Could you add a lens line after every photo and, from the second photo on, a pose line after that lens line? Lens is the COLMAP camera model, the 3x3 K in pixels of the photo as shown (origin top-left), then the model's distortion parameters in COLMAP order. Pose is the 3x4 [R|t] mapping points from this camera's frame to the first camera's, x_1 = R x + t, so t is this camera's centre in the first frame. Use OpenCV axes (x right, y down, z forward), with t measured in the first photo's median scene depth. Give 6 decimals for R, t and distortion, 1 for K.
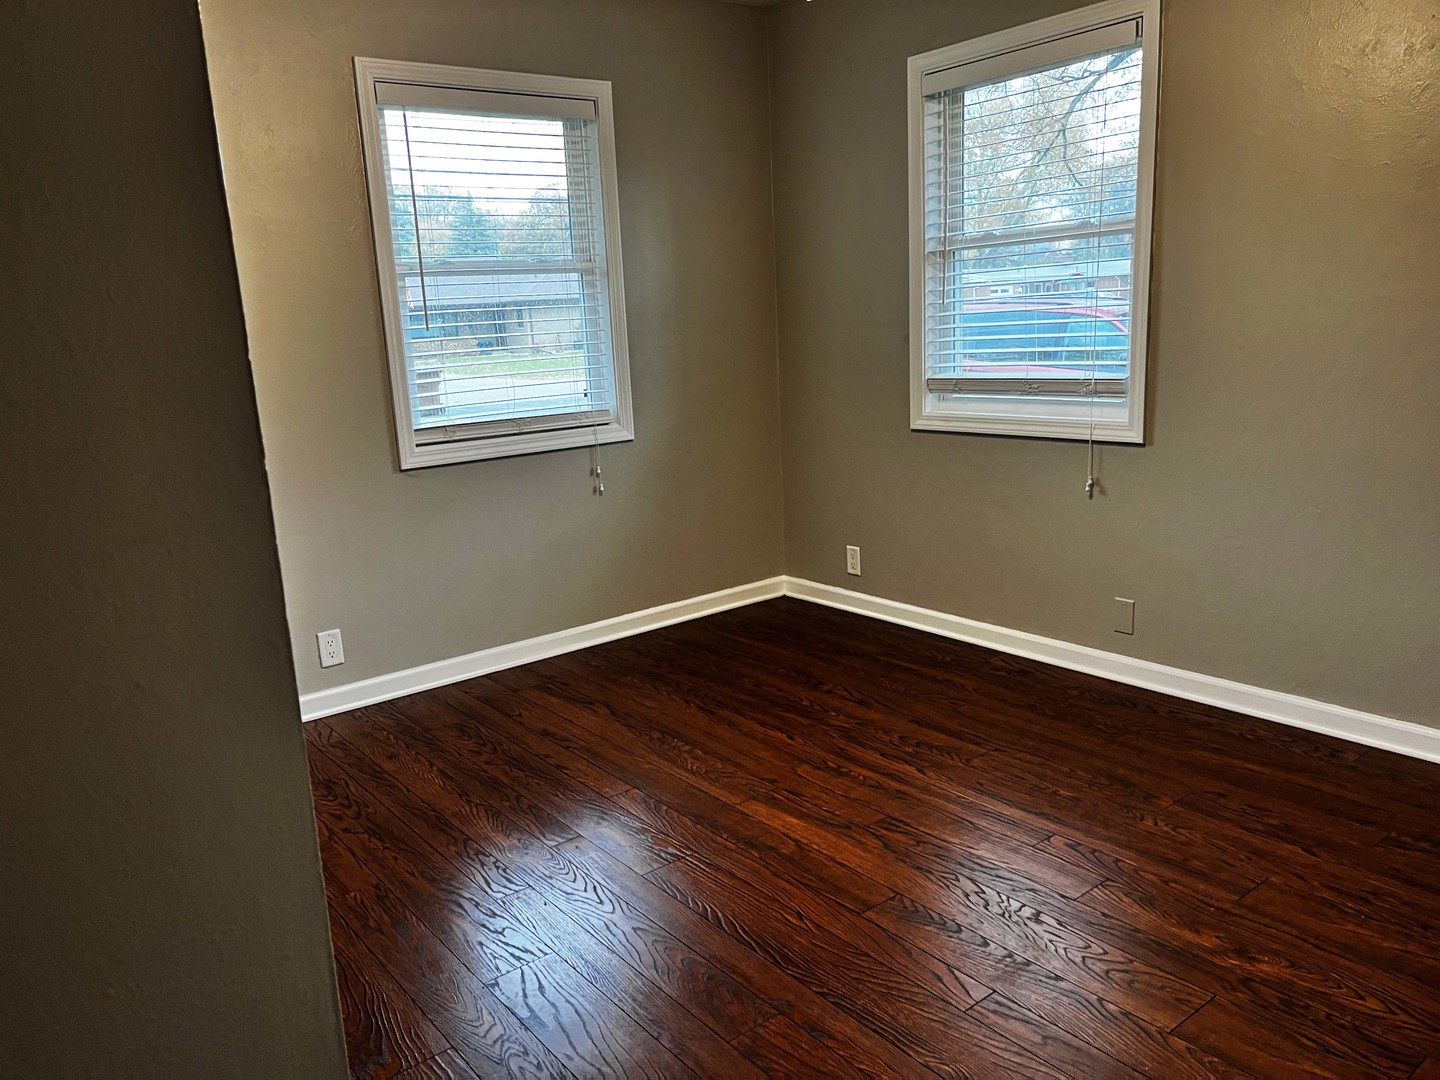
lens RADIAL K [[1085.1, 0, 711.3], [0, 1085.1, 546.0], [0, 0, 1]] dist [0.064961, -0.081651]
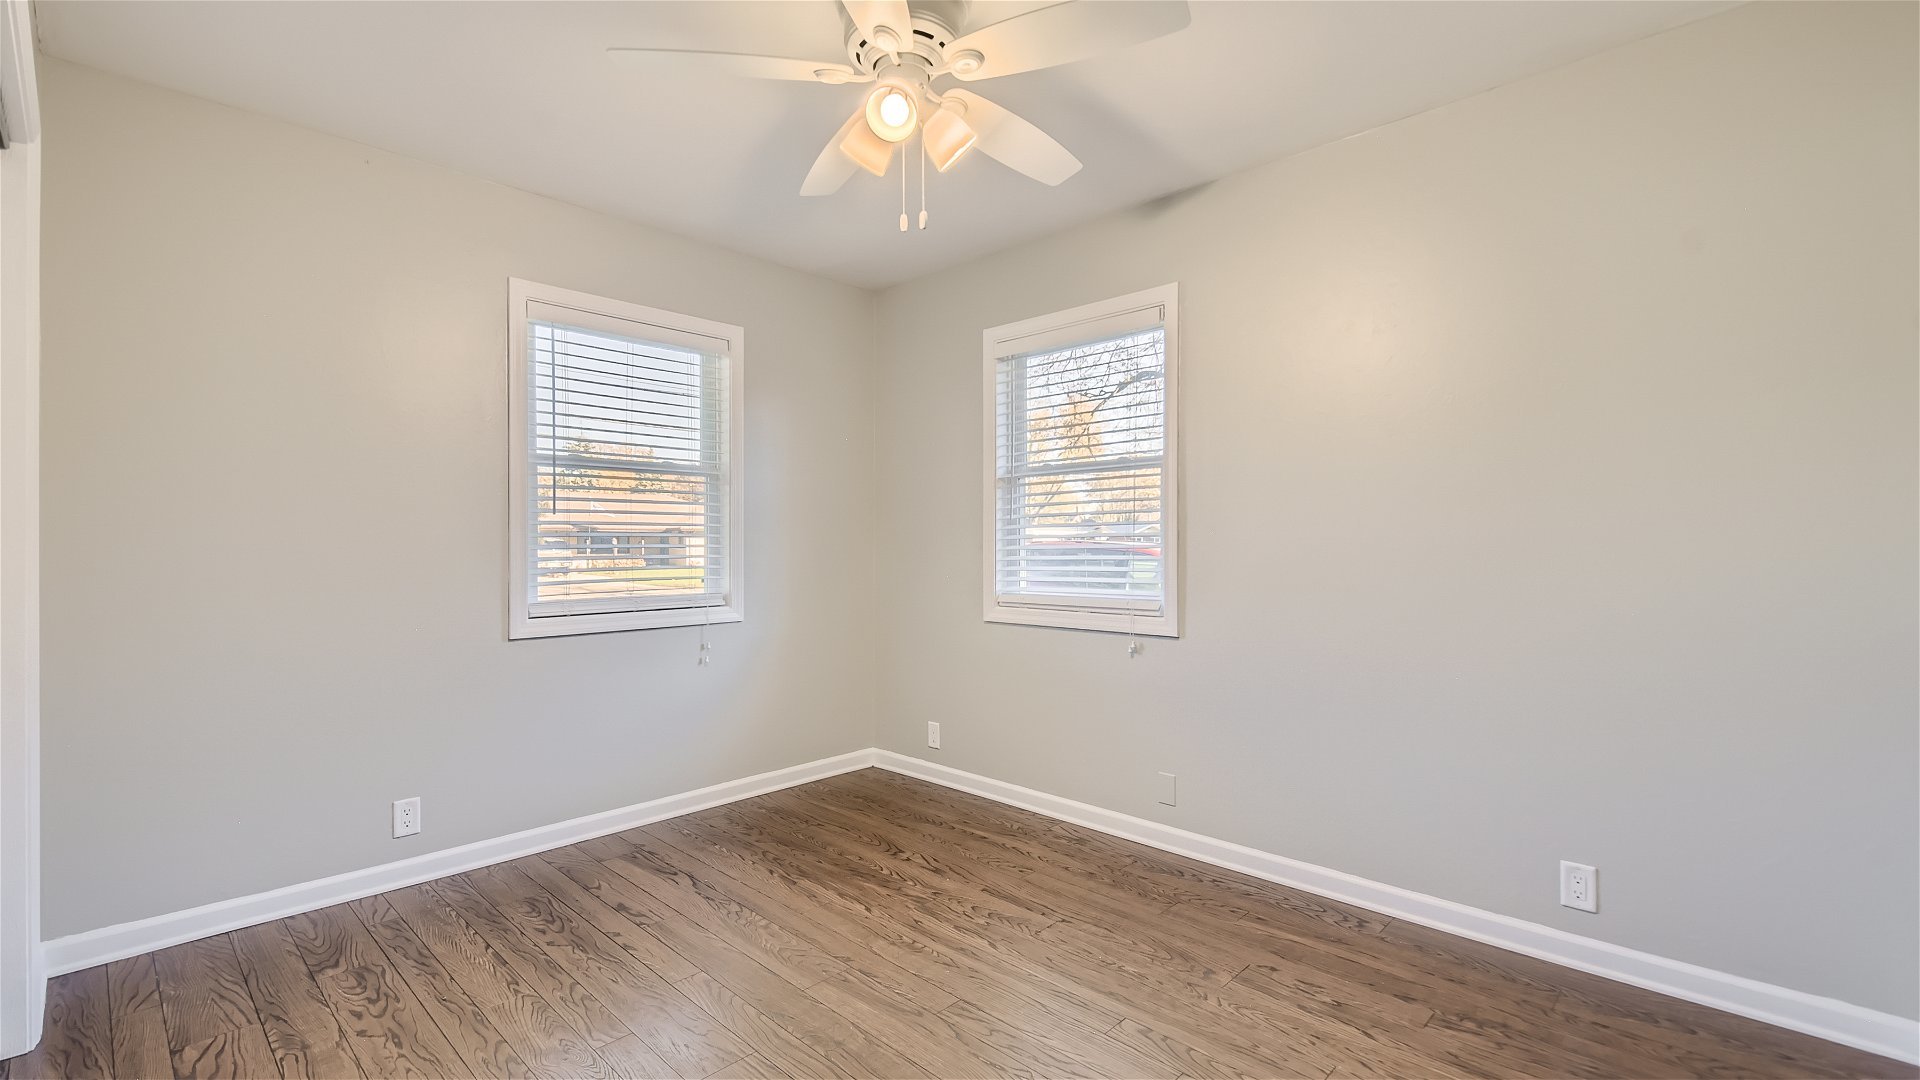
lens RADIAL K [[828.1, 0, 945.2], [0, 828.1, 537.4], [0, 0, 1]] dist [0.049455, -0.030168]
pose [[0.989799, 0.050798, 0.133107, 0.022023], [-0.019785, 0.974232, -0.224679, 0.009588], [-0.141091, 0.219753, 0.965299, 0.151535]]
